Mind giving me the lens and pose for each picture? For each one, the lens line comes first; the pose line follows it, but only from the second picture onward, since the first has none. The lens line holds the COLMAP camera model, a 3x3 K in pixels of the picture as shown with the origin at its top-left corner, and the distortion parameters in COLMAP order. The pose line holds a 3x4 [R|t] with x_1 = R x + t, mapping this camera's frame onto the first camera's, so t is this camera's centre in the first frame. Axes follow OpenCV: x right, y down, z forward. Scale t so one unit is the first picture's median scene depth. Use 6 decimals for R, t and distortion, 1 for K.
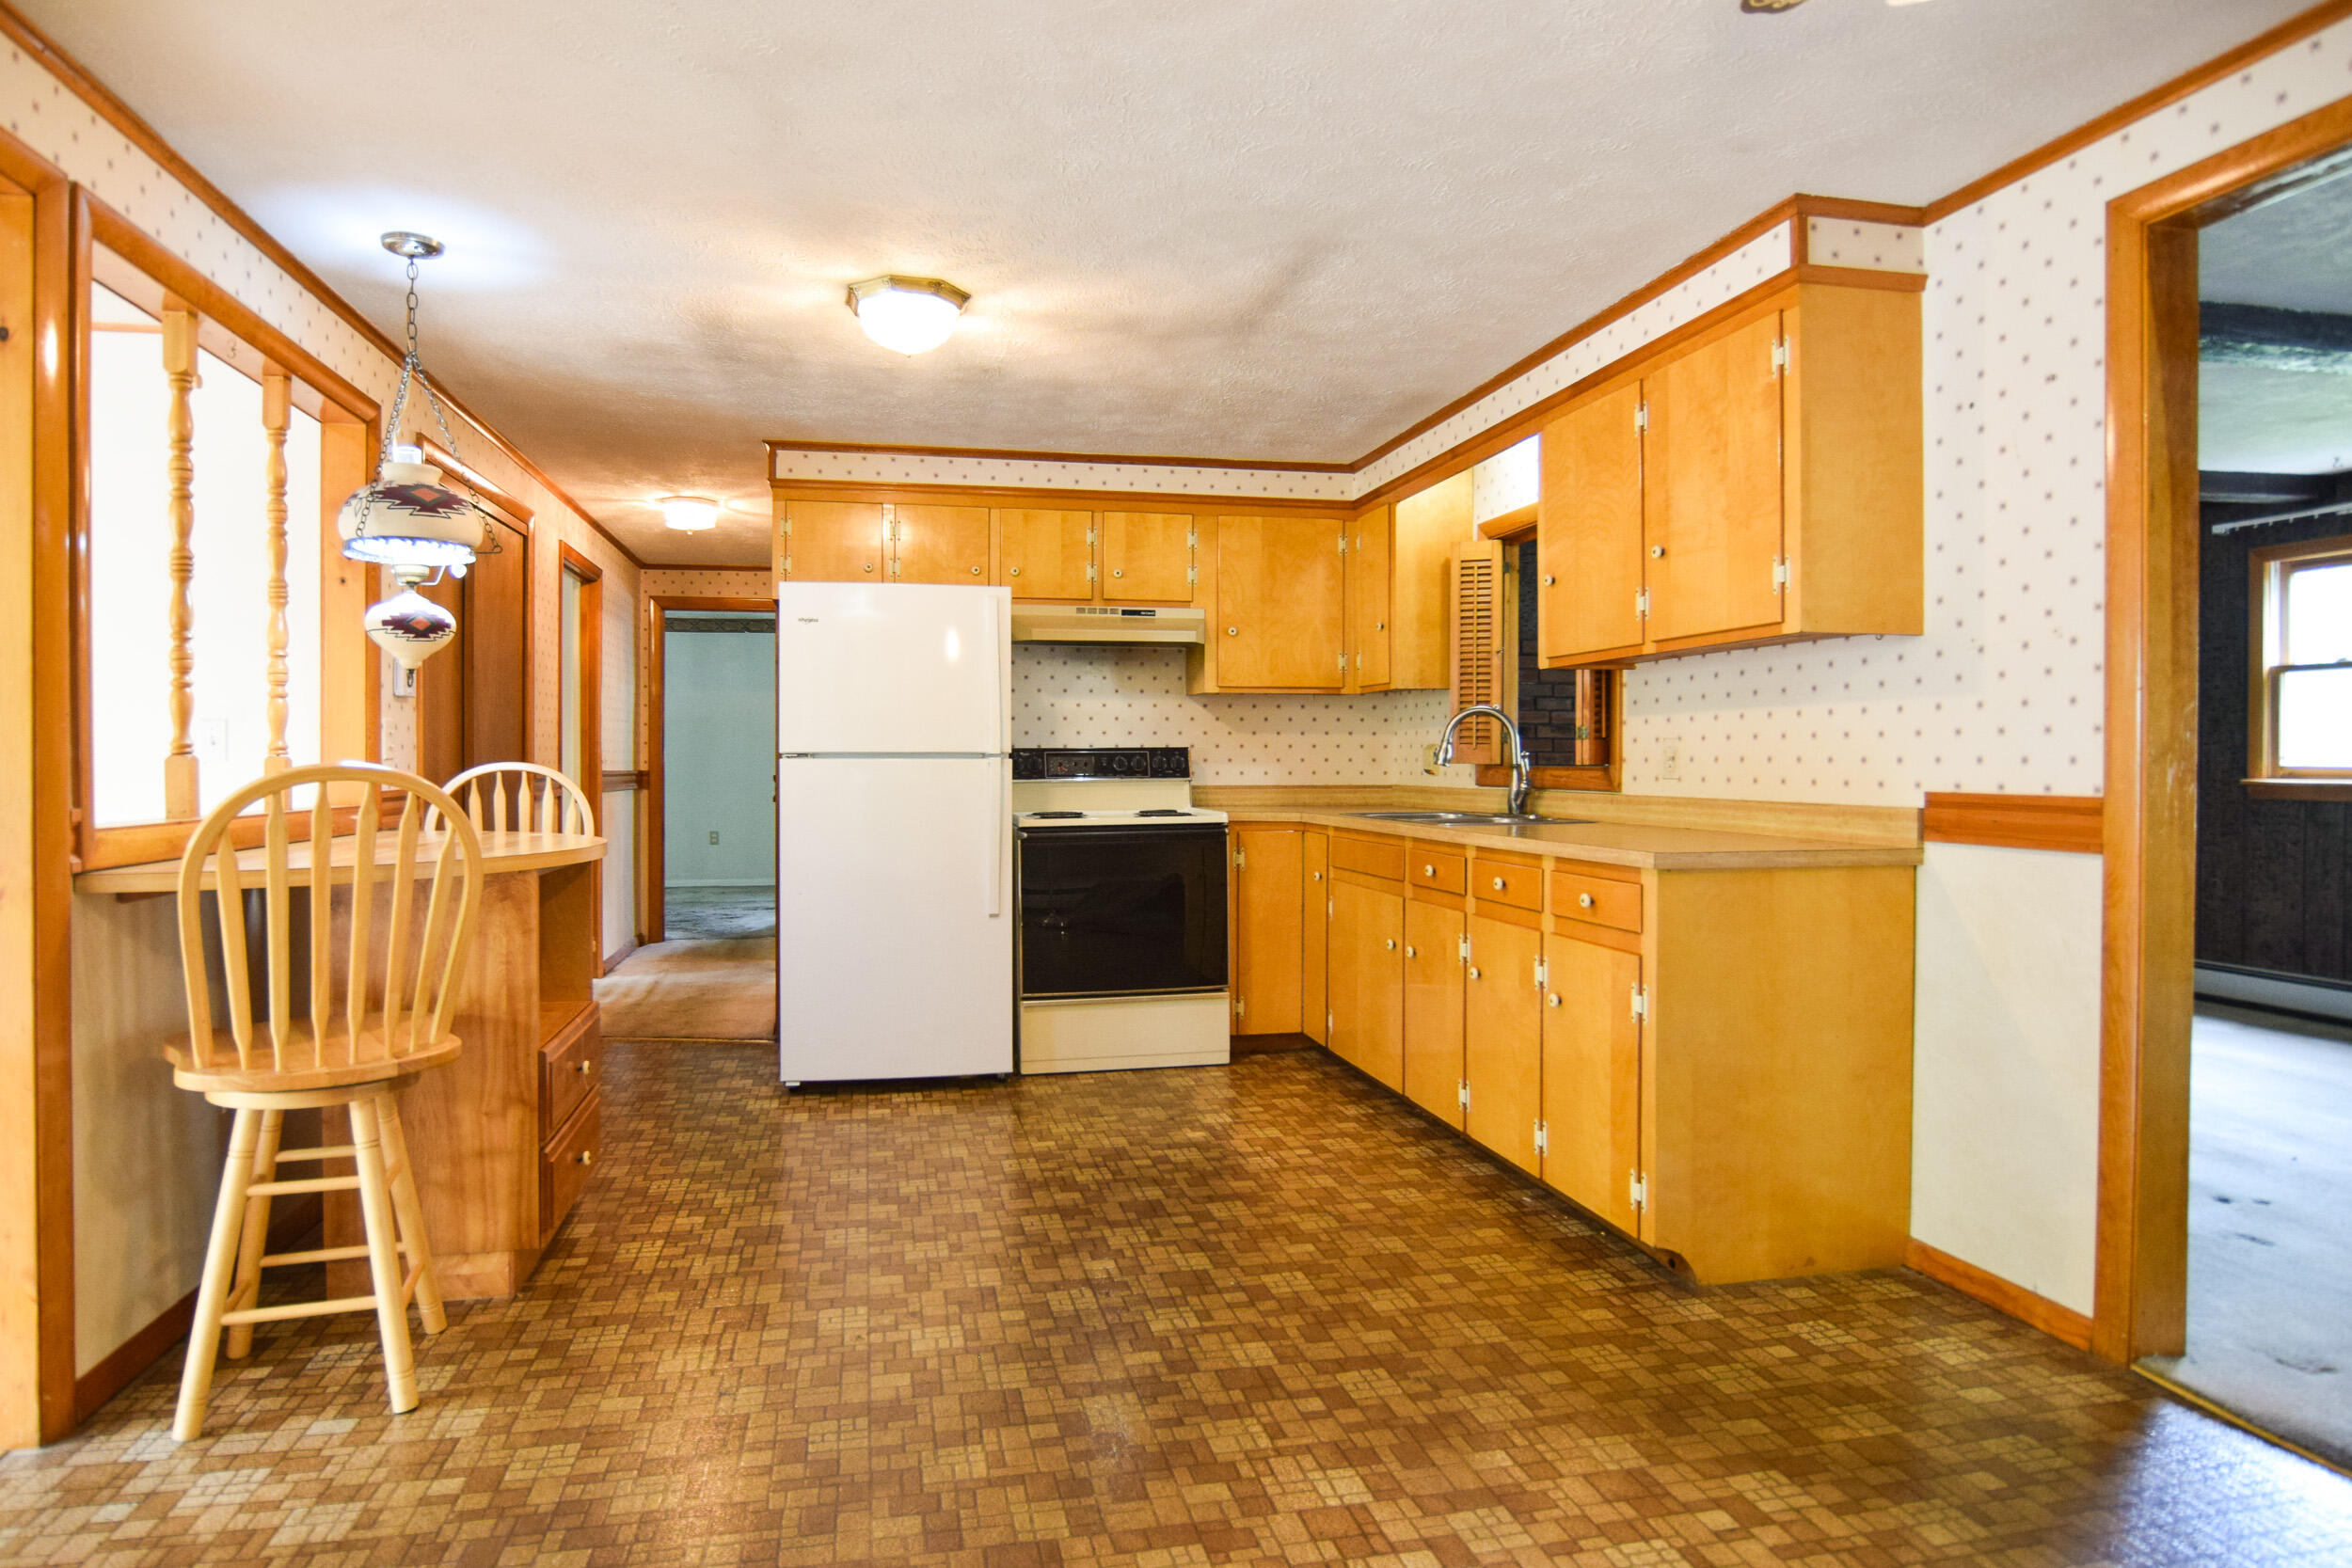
lens RADIAL K [[1323.0, 0, 1110.9], [0, 1323.0, 768.8], [0, 0, 1]] dist [-0.029508, -0.000306]
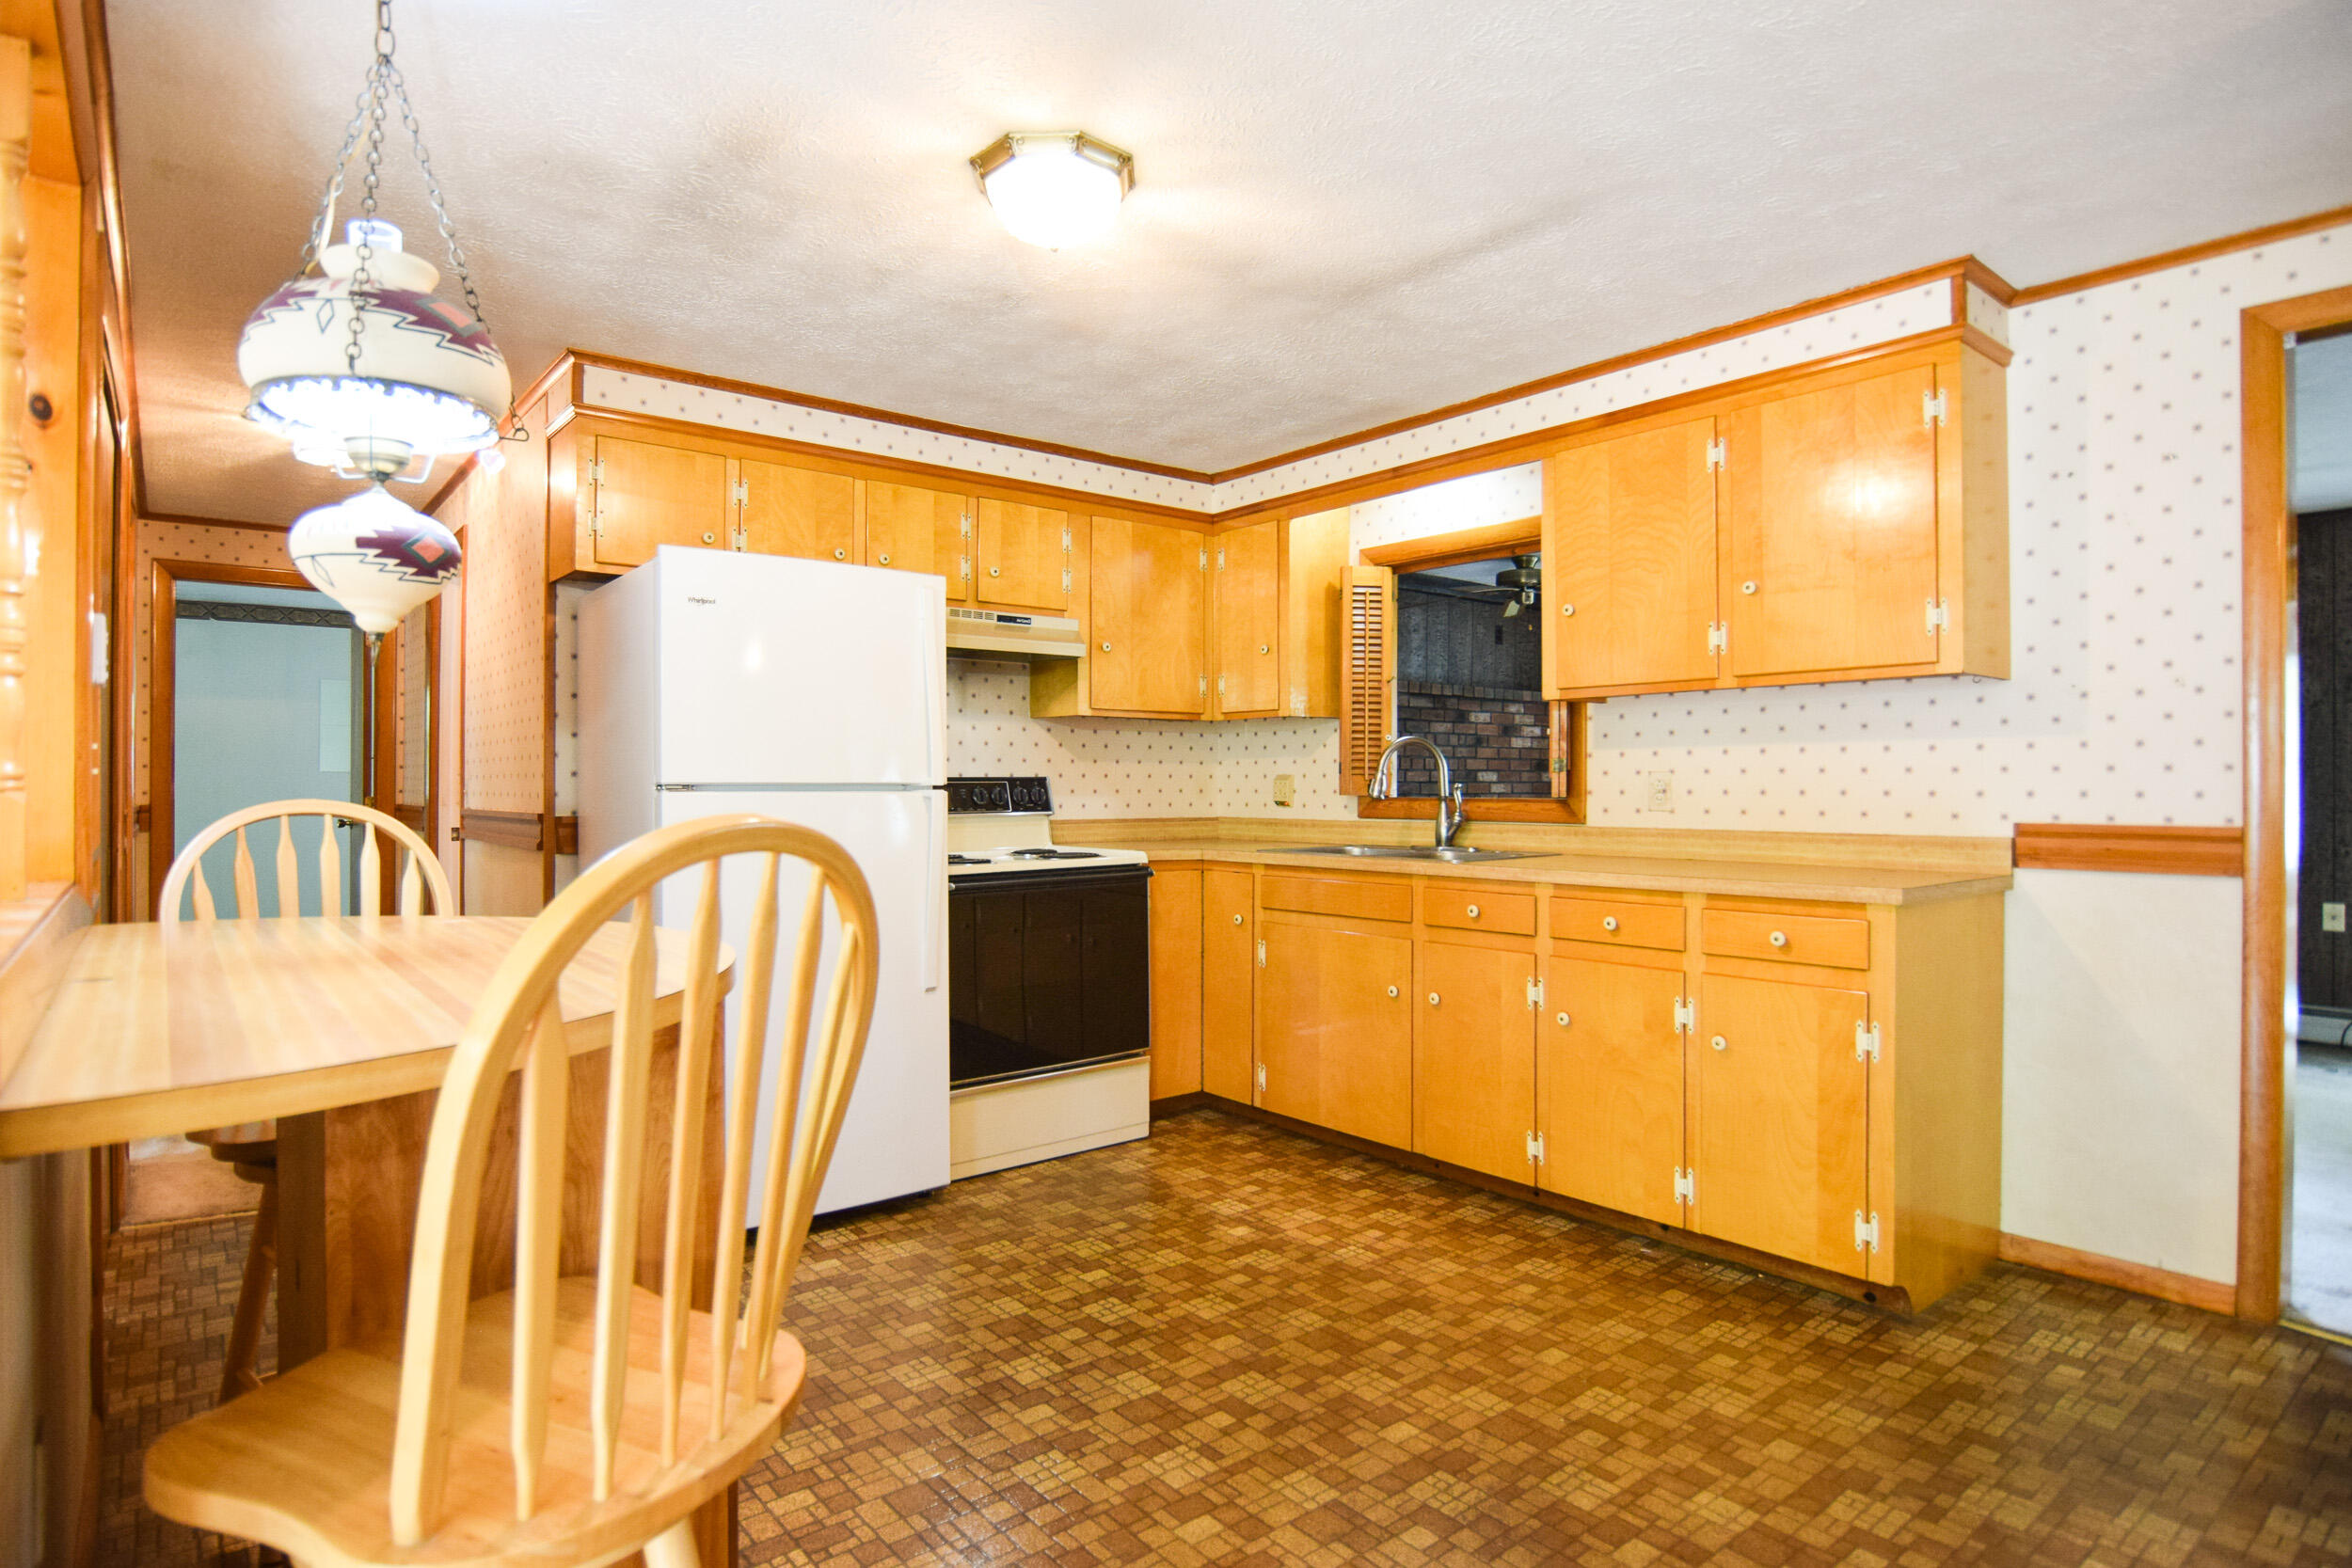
lens RADIAL K [[1289.3, 0, 1176.0], [0, 1289.3, 784.0], [0, 0, 1]] dist [-0.025481, 0.000740]
pose [[0.882334, 0.001036, 0.470622, -0.387795], [0.002915, 0.999966, -0.007665, -0.006881], [-0.470614, 0.008135, 0.882302, 0.300721]]
